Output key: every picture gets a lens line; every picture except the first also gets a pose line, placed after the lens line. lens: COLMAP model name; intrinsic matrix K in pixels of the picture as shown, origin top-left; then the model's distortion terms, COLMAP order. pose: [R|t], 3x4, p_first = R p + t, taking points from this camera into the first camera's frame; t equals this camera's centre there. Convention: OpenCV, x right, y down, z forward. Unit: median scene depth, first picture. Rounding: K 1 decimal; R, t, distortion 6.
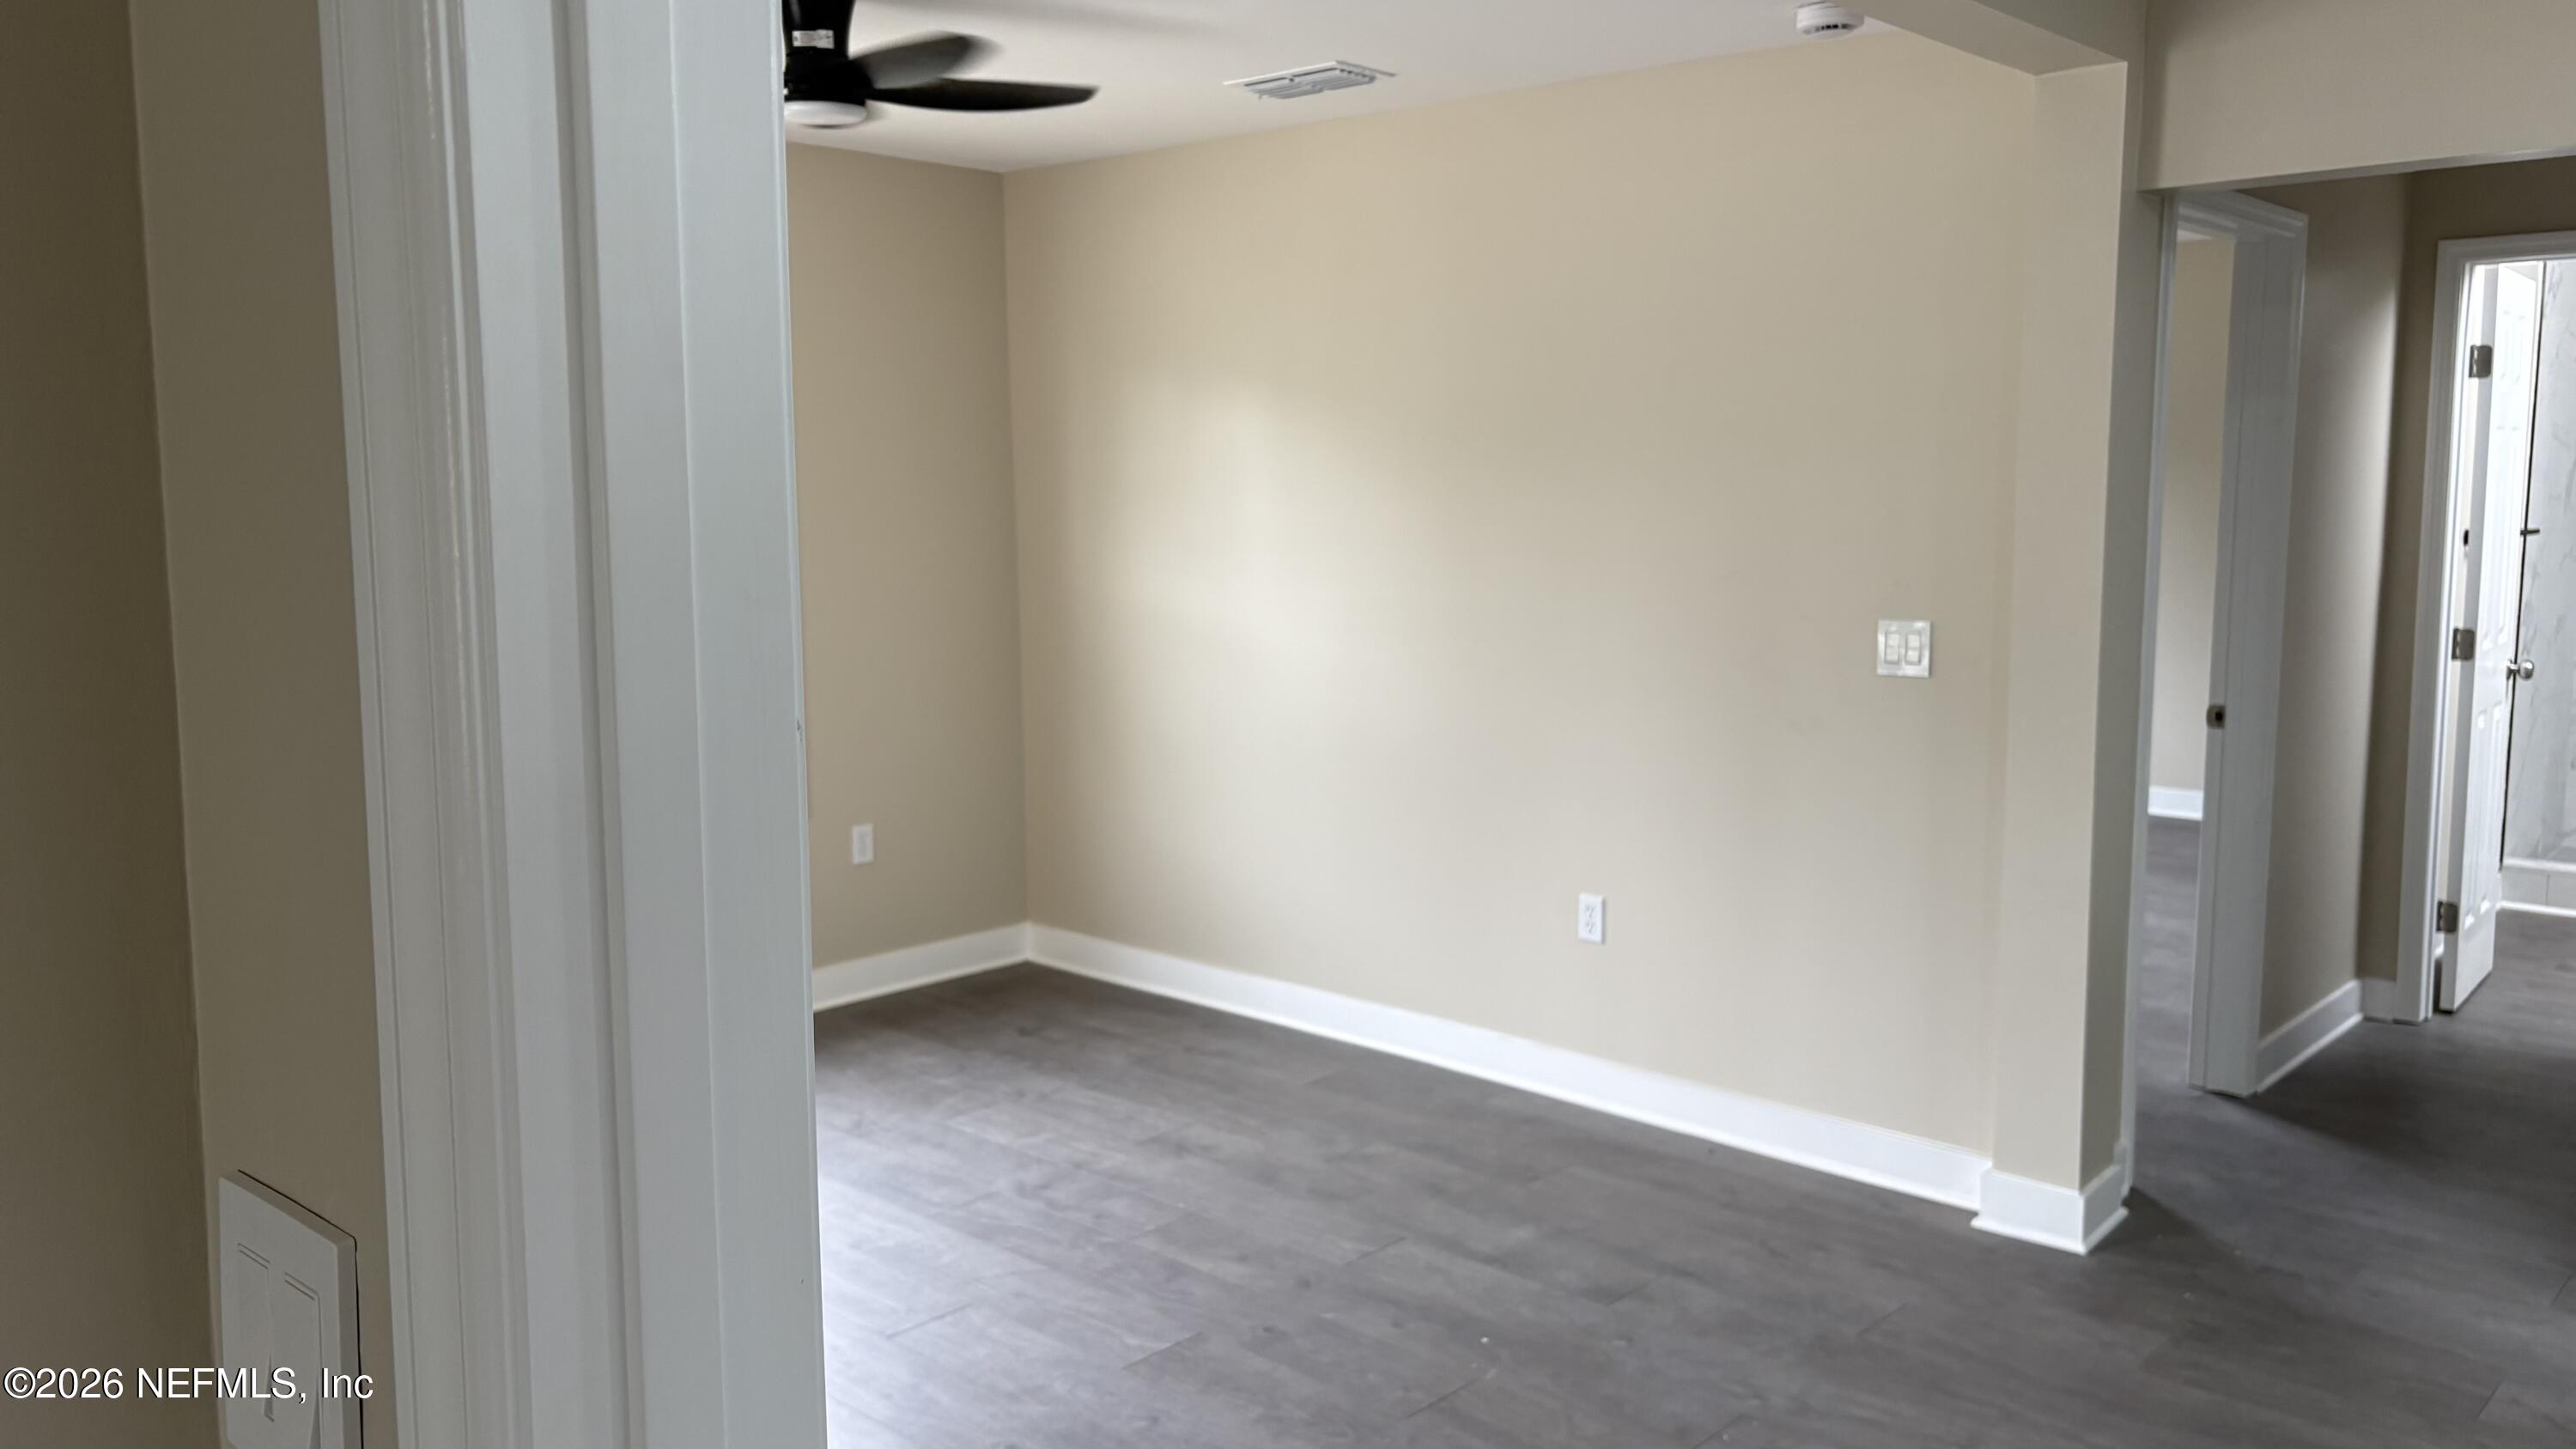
lens RADIAL K [[1941.6, 0, 1285.6], [0, 1941.6, 716.6], [0, 0, 1]] dist [0.060128, -0.058303]
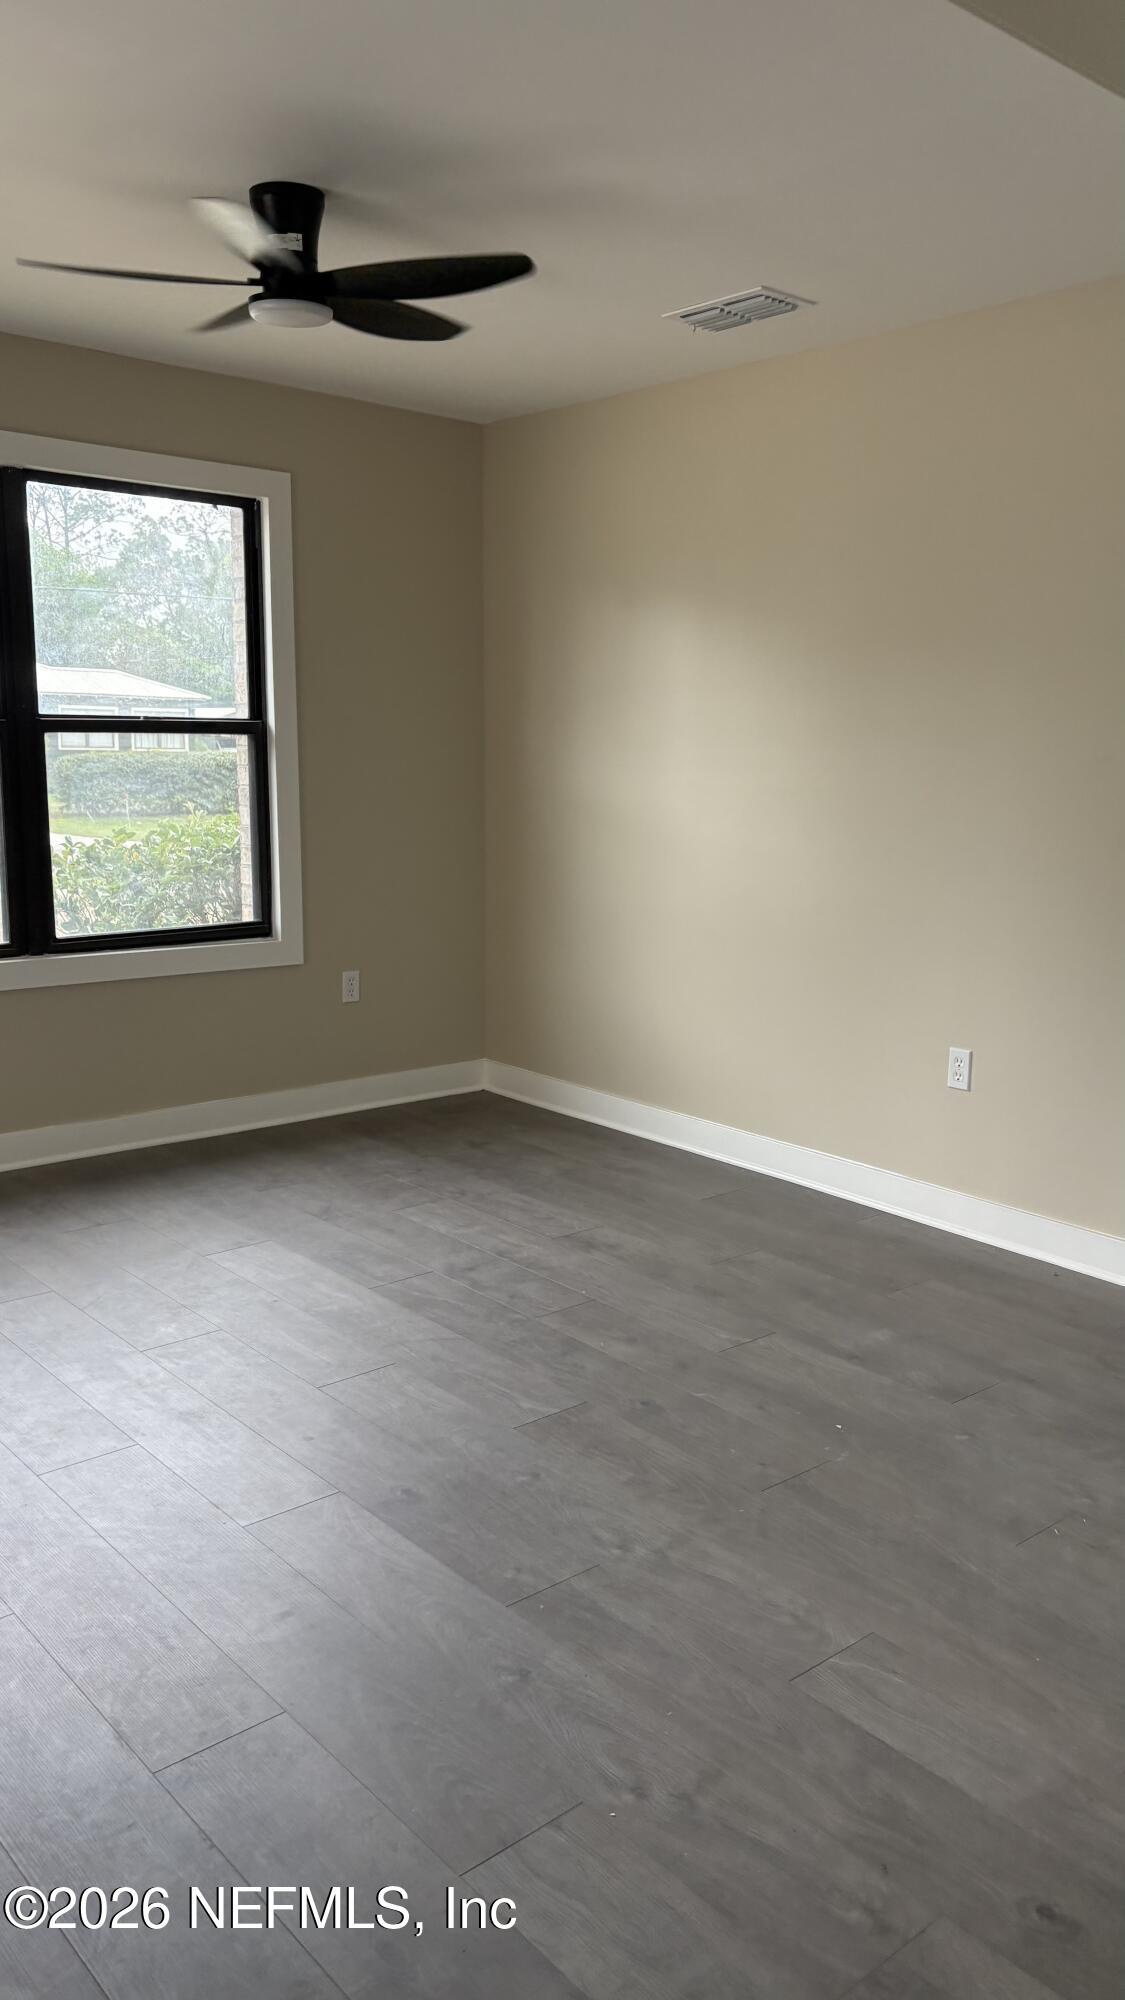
lens RADIAL K [[1507.2, 0, 562.5], [0, 1507.2, 1001.2], [0, 0, 1]] dist [0.060128, -0.058303]
pose [[0.993366, 0.040639, -0.107578, 0.024146], [-0.035131, 0.997997, 0.052616, 0.030104], [0.109500, -0.048488, 0.992803, 0.111082]]
